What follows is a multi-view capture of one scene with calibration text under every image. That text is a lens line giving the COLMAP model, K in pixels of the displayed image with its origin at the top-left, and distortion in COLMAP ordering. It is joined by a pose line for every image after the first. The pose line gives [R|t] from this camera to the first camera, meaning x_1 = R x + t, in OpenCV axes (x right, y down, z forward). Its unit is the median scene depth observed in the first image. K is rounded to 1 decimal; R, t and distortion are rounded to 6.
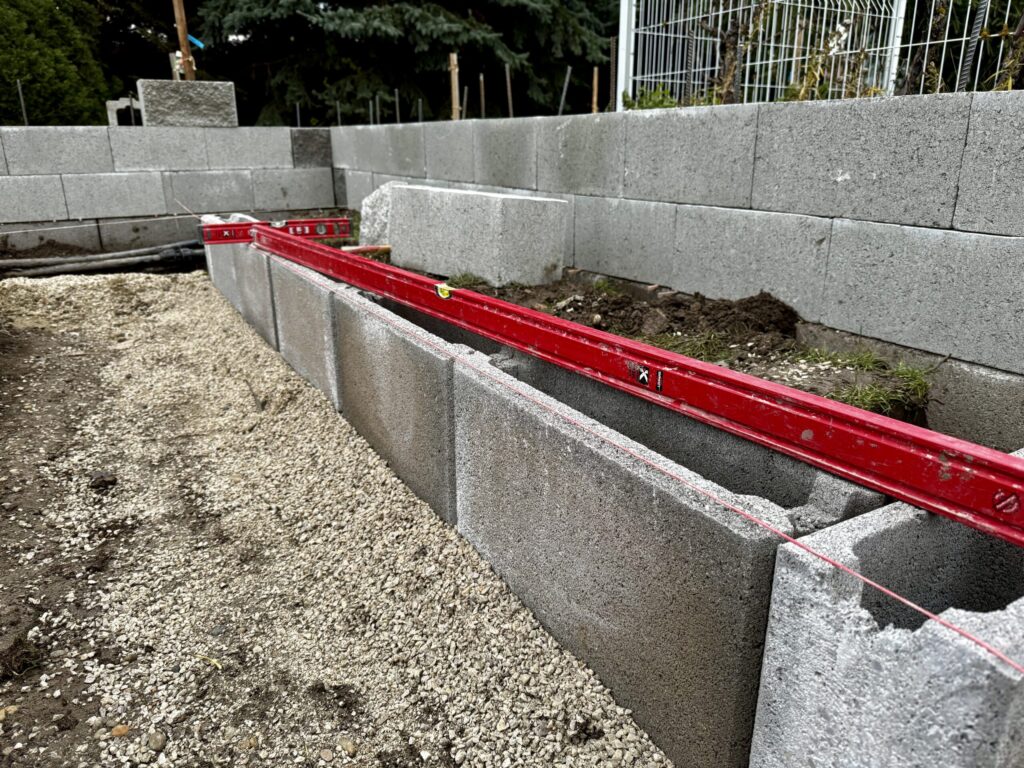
lens RADIAL K [[719.0, 0, 512.0], [0, 719.0, 384.0], [0, 0, 1]] dist [0.062245, -0.066544]
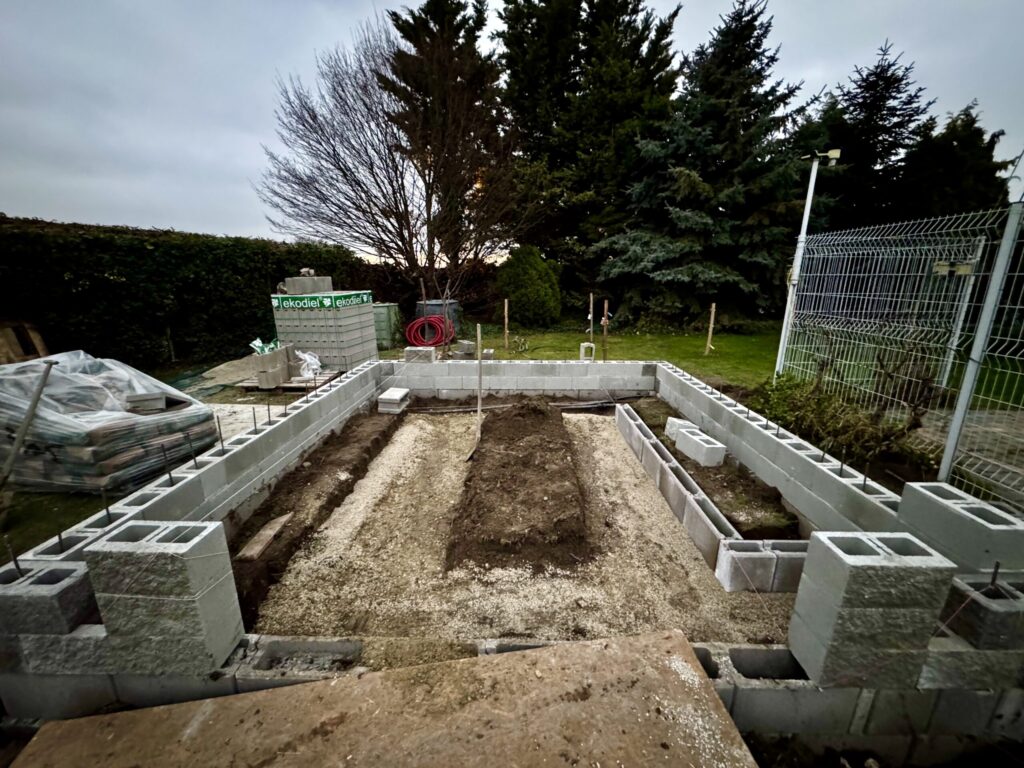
lens RADIAL K [[409.3, 0, 512.0], [0, 409.3, 384.0], [0, 0, 1]] dist [-0.001368, -0.000071]
pose [[0.864927, 0.137099, -0.482809, 0.043485], [-0.162109, 0.986720, -0.010220, -0.169305], [0.474997, 0.087108, 0.875666, -0.674576]]
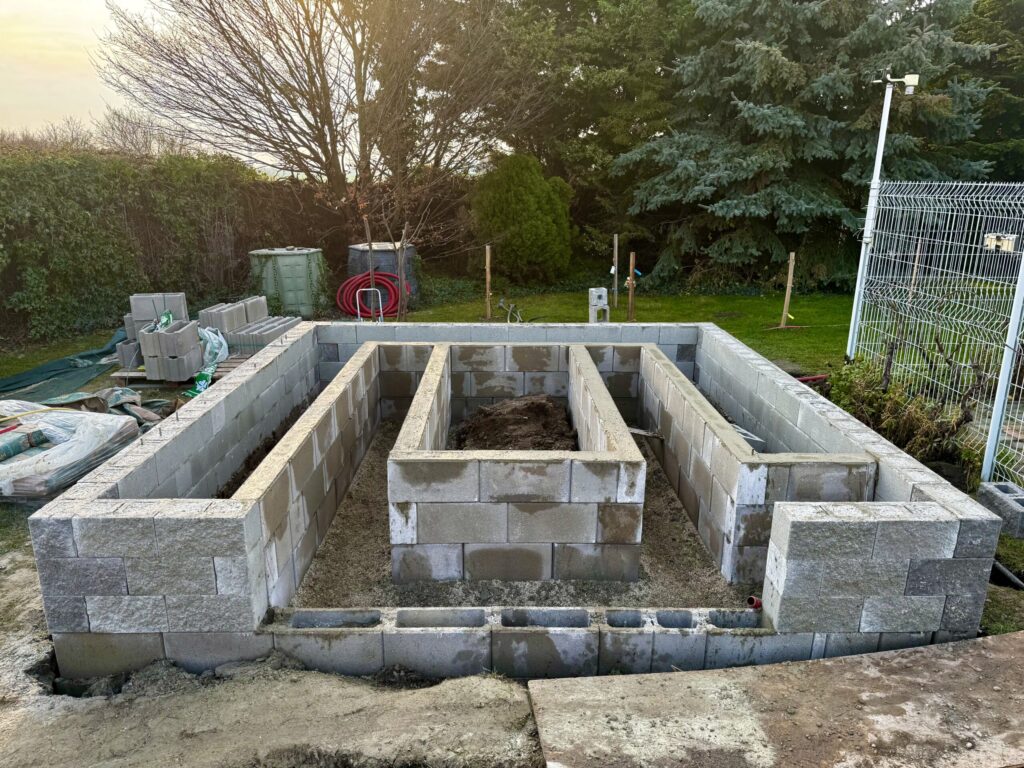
lens RADIAL K [[719.0, 0, 512.0], [0, 719.0, 384.0], [0, 0, 1]] dist [0.062245, -0.066544]
pose [[0.879183, 0.143109, -0.454485, 0.220913], [-0.159968, 0.987121, 0.001375, -0.163653], [0.448829, 0.071494, 0.890753, -1.058835]]
